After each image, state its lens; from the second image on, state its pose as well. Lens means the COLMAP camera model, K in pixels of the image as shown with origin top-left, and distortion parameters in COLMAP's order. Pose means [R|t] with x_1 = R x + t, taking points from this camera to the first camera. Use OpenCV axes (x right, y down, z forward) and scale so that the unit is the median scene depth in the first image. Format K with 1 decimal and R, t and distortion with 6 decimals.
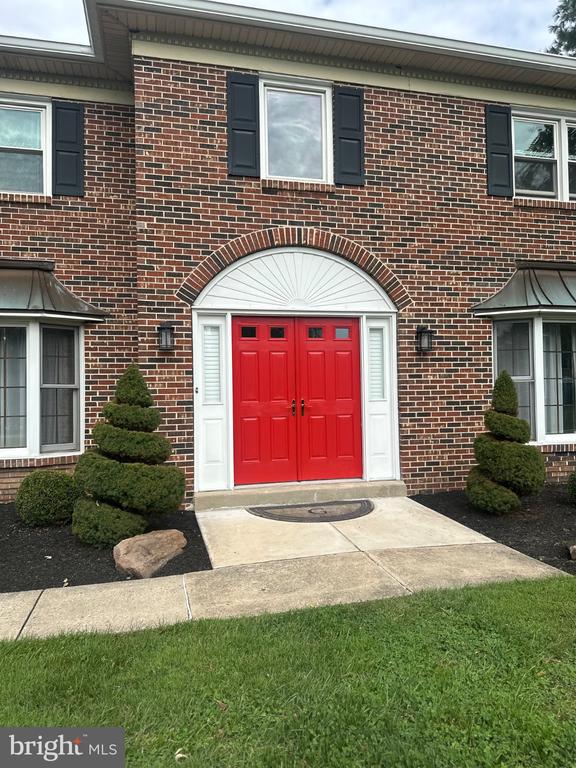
lens RADIAL K [[542.6, 0, 292.6], [0, 542.6, 384.8], [0, 0, 1]] dist [0.064439, -0.073324]
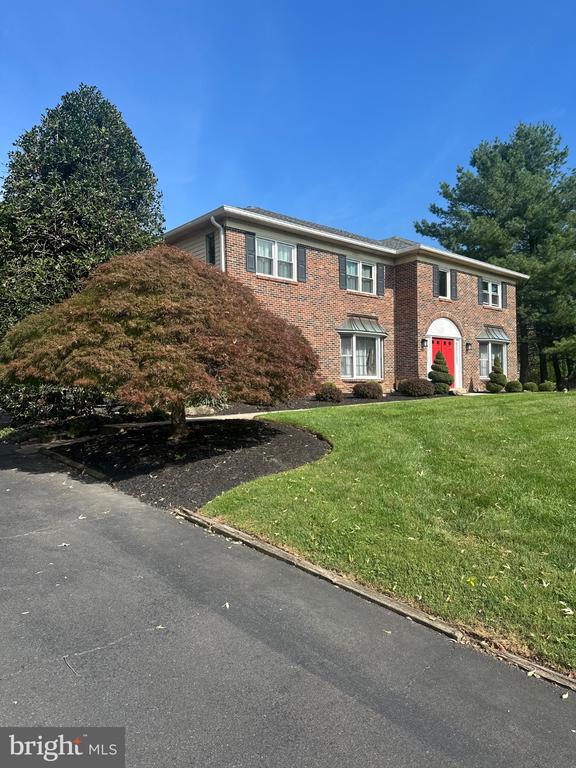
lens RADIAL K [[552.6, 0, 283.8], [0, 552.6, 387.0], [0, 0, 1]] dist [0.044368, -0.014400]
pose [[0.892615, 0.012458, 0.450647, -2.323505], [-0.009539, 0.999916, -0.008748, 0.205765], [-0.450719, 0.003510, 0.892659, -1.543675]]
